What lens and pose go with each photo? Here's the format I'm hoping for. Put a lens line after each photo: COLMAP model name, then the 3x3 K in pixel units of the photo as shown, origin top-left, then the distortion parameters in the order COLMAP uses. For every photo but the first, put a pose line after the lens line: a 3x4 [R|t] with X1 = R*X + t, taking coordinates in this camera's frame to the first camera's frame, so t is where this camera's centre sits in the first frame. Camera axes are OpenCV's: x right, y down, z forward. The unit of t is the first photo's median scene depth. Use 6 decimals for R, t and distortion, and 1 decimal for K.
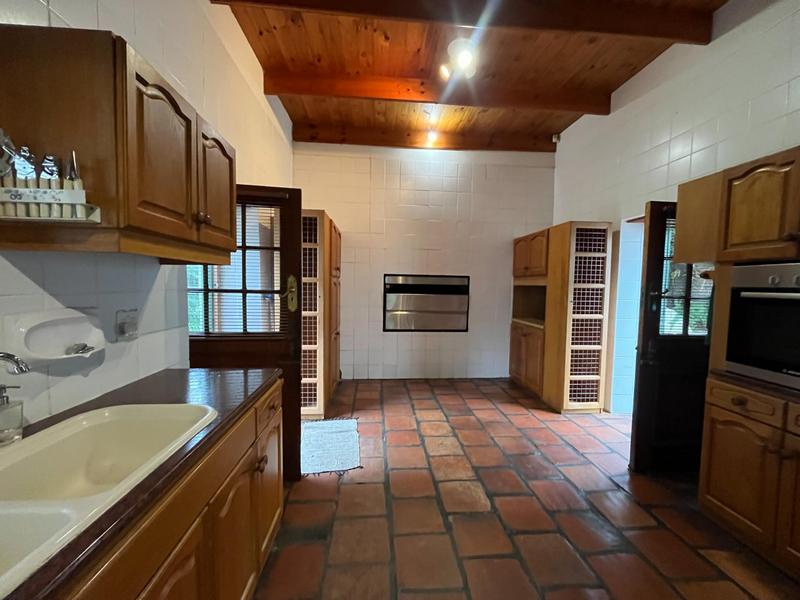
lens RADIAL K [[322.9, 0, 400.3], [0, 322.9, 302.4], [0, 0, 1]] dist [-0.002208, 0.000034]
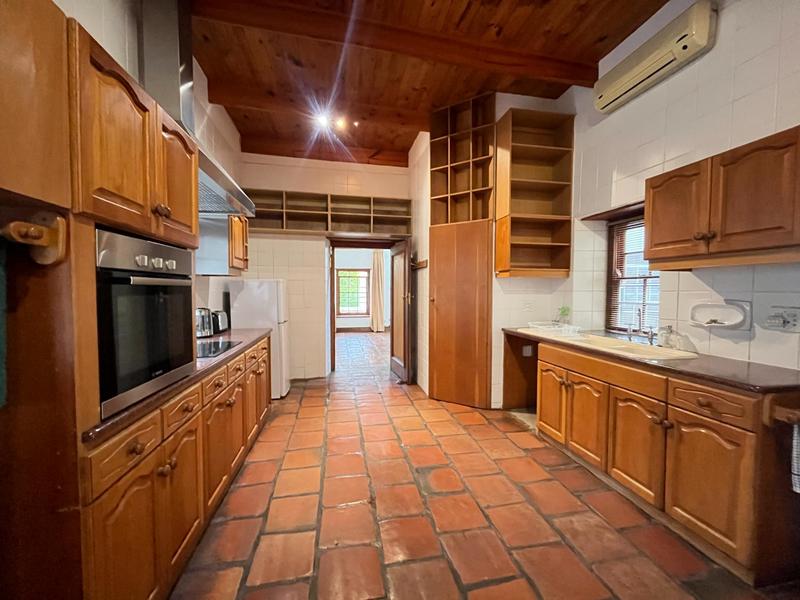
lens RADIAL K [[322.9, 0, 400.3], [0, 322.9, 302.4], [0, 0, 1]] dist [-0.002208, 0.000034]
pose [[-0.992851, -0.016469, -0.118221, 0.605478], [-0.027885, 0.995032, 0.095566, -0.055871], [0.116059, 0.098180, -0.988378, 1.645871]]
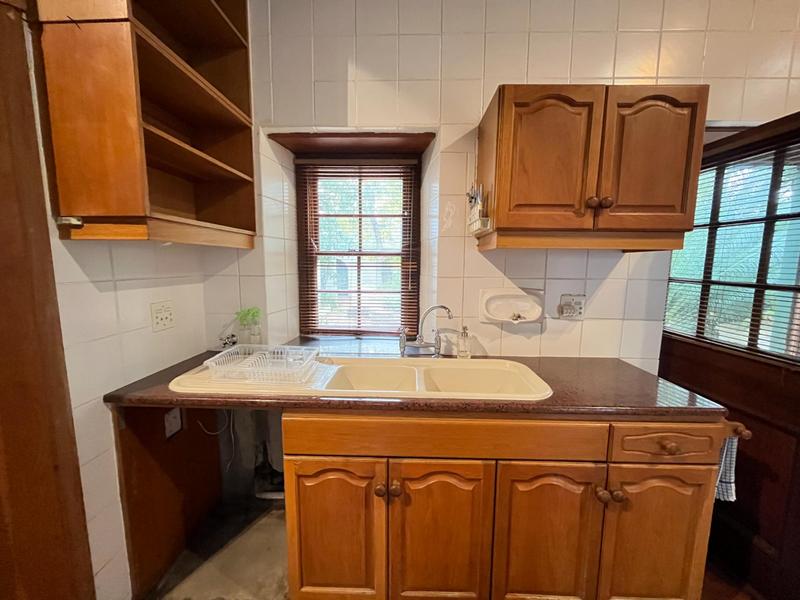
lens RADIAL K [[322.9, 0, 400.3], [0, 322.9, 302.4], [0, 0, 1]] dist [-0.002208, 0.000034]
pose [[-0.111892, 0.103585, -0.988307, 0.302615], [-0.070634, 0.991208, 0.111886, -0.028160], [0.991207, 0.082327, -0.103591, 0.406332]]
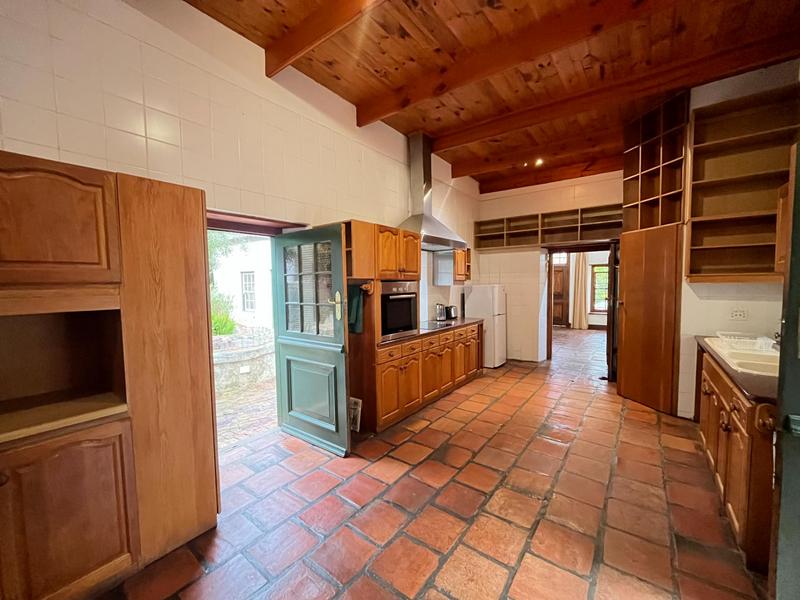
lens RADIAL K [[326.2, 0, 396.8], [0, 326.2, 301.3], [0, 0, 1]] dist [-0.005787, -0.000021]
pose [[-0.743073, -0.046033, 0.667626, -0.222440], [0.040265, 0.992749, 0.113265, -0.210619], [-0.667998, 0.111046, -0.735831, 2.316153]]
